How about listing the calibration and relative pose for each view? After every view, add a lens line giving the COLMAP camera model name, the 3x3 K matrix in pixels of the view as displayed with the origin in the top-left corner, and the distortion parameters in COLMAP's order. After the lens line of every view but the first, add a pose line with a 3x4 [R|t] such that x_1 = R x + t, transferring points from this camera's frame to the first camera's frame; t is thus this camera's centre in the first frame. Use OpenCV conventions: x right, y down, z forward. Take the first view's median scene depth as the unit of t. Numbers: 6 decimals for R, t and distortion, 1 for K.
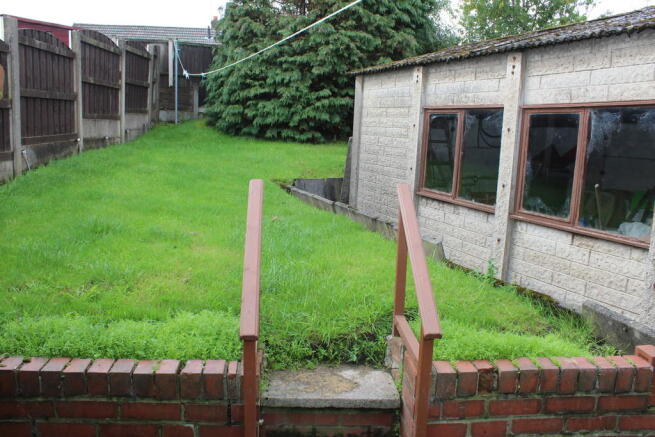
lens RADIAL K [[538.6, 0, 348.3], [0, 538.6, 216.2], [0, 0, 1]] dist [-0.084287, 0.017052]
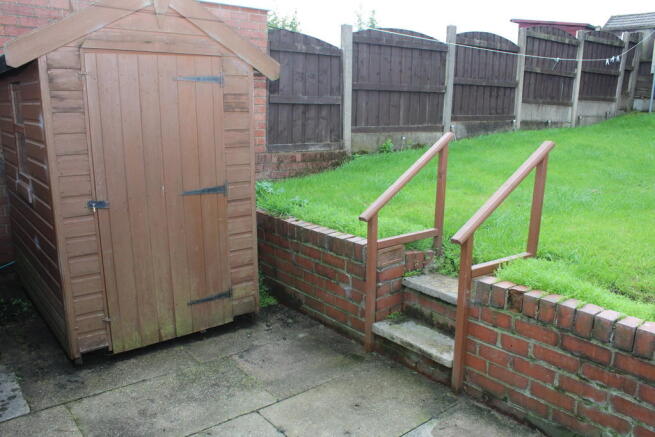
lens RADIAL K [[538.6, 0, 348.3], [0, 538.6, 216.2], [0, 0, 1]] dist [-0.084287, 0.017052]
pose [[0.590790, 0.144014, -0.793868, 0.308183], [-0.135279, 0.987693, 0.078502, 0.027595], [0.795403, 0.061016, 0.603001, -0.002678]]
